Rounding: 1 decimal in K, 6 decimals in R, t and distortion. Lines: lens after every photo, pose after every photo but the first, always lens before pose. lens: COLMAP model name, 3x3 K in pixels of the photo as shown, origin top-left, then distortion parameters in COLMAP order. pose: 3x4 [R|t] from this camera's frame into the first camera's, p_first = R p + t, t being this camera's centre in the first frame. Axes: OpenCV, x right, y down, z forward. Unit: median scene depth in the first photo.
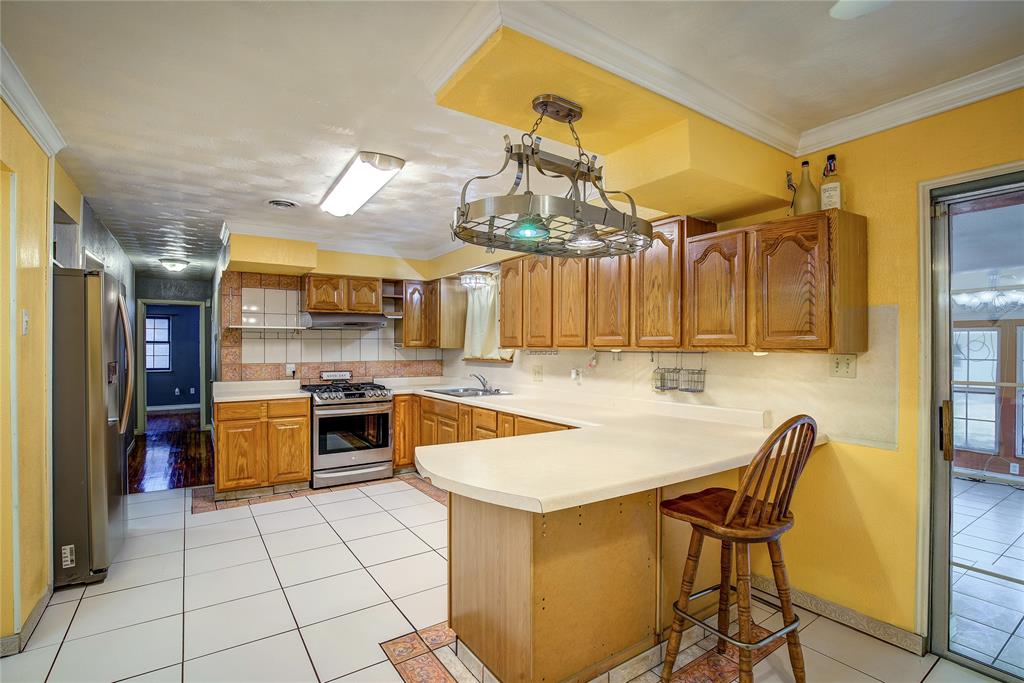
lens RADIAL K [[476.0, 0, 525.8], [0, 476.0, 345.4], [0, 0, 1]] dist [-0.025591, -0.000209]
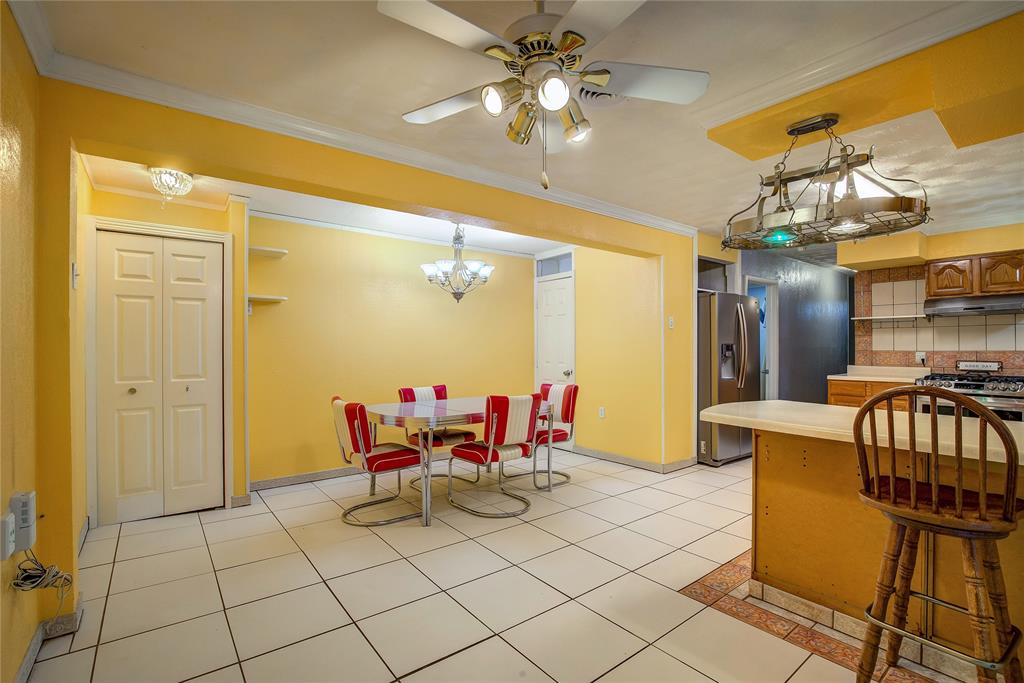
lens RADIAL K [[485.5, 0, 510.7], [0, 485.5, 346.9], [0, 0, 1]] dist [-0.025336, 0.000684]
pose [[0.046339, 0.001643, -0.998924, 0.541106], [0.002866, 0.999994, 0.001778, 0.026719], [0.998922, -0.002945, 0.046334, 0.075203]]
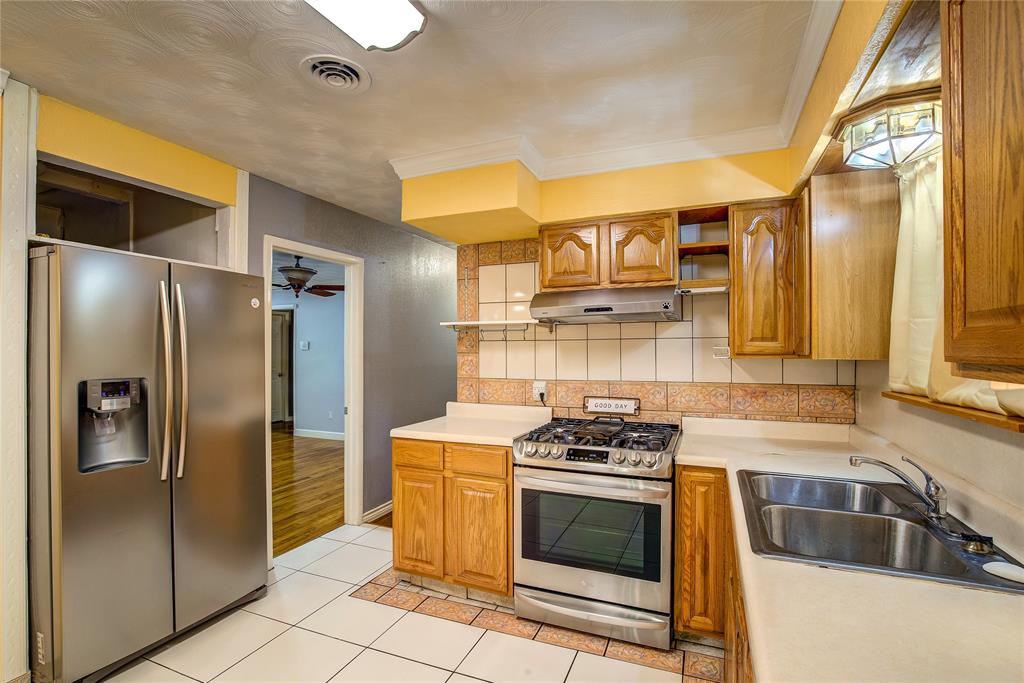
lens RADIAL K [[466.7, 0, 533.7], [0, 466.7, 346.3], [0, 0, 1]] dist [-0.031509, 0.000276]
pose [[0.549959, -0.004348, -0.835180, 0.007211], [0.002919, 0.999990, -0.003283, -0.004828], [0.835186, -0.000632, 0.549967, 0.728314]]
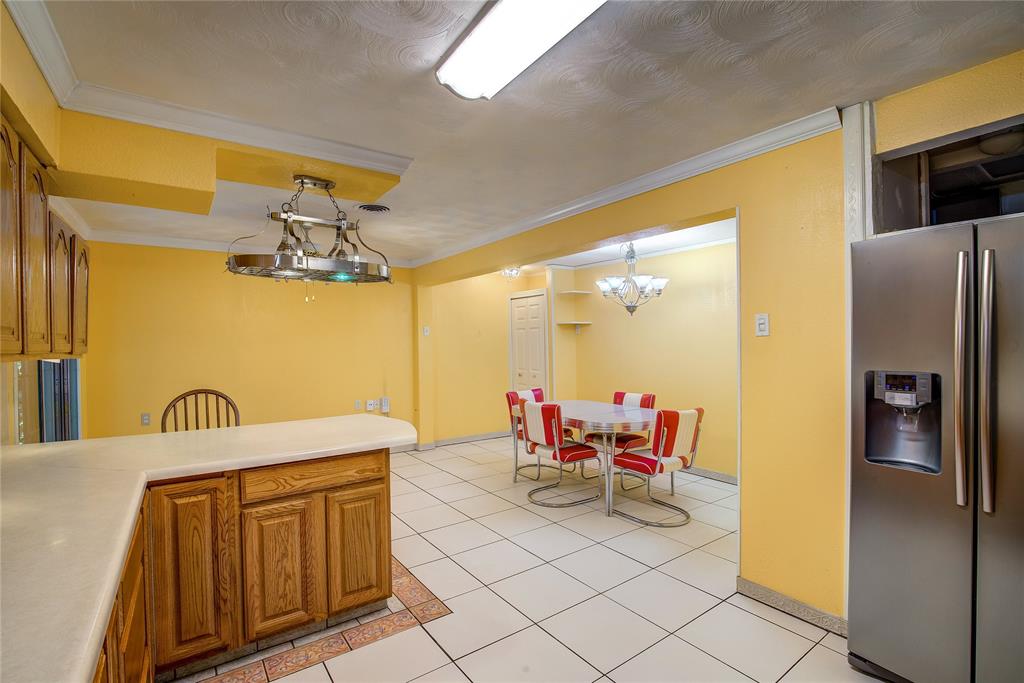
lens RADIAL K [[464.6, 0, 517.5], [0, 464.6, 346.0], [0, 0, 1]] dist [-0.038062, 0.009069]
pose [[-0.999921, 0.010187, 0.007383, -0.258780], [0.010199, 0.999947, 0.001506, -0.002904], [-0.007368, 0.001581, -0.999972, 1.056904]]
